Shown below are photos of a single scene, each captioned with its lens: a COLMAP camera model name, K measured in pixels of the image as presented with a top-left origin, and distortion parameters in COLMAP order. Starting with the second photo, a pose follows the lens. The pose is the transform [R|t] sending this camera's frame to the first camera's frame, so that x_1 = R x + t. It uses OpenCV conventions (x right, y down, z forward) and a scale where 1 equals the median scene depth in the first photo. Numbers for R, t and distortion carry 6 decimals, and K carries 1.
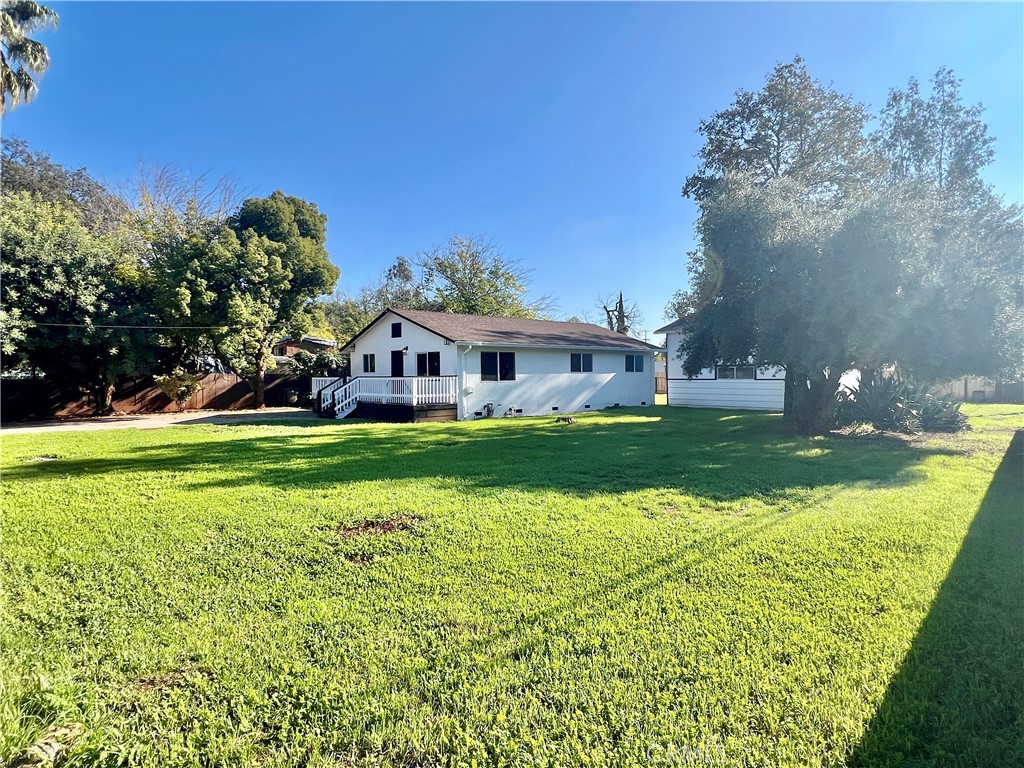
lens RADIAL K [[584.7, 0, 504.2], [0, 584.7, 381.3], [0, 0, 1]] dist [-0.006647, 0.003258]
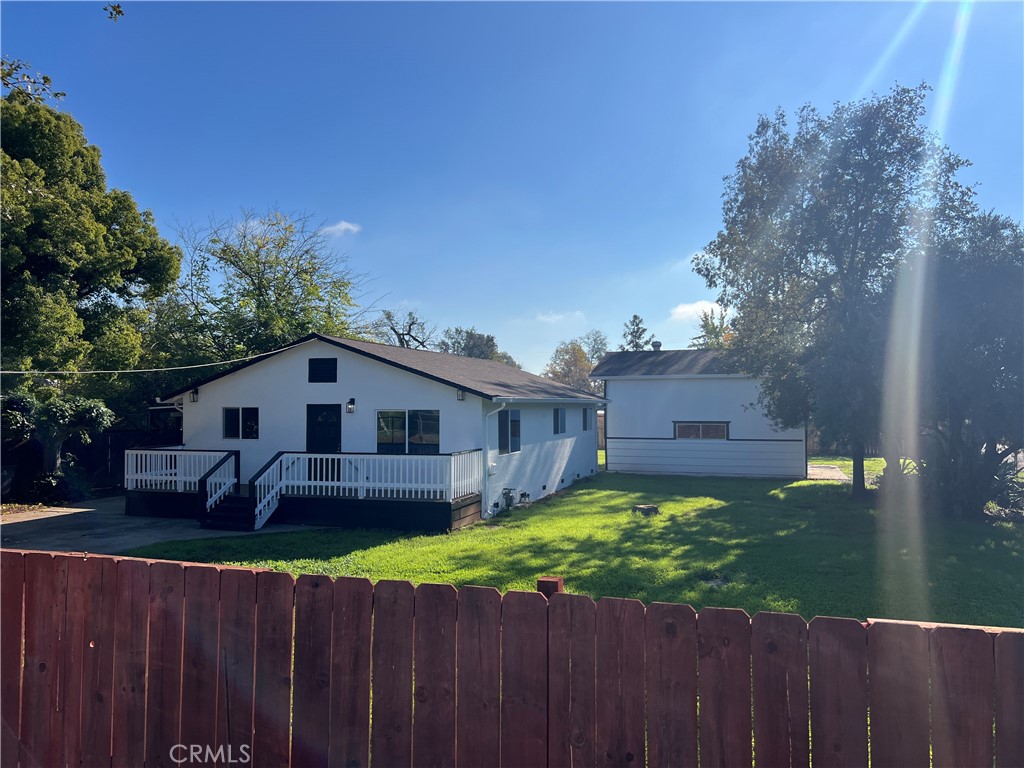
lens RADIAL K [[775.6, 0, 511.0], [0, 775.6, 387.4], [0, 0, 1]] dist [0.040355, -0.042783]
pose [[0.863116, 0.016891, 0.504723, -0.431445], [0.001246, 0.999366, -0.035575, -0.042227], [-0.505004, 0.031334, 0.862548, 0.222177]]
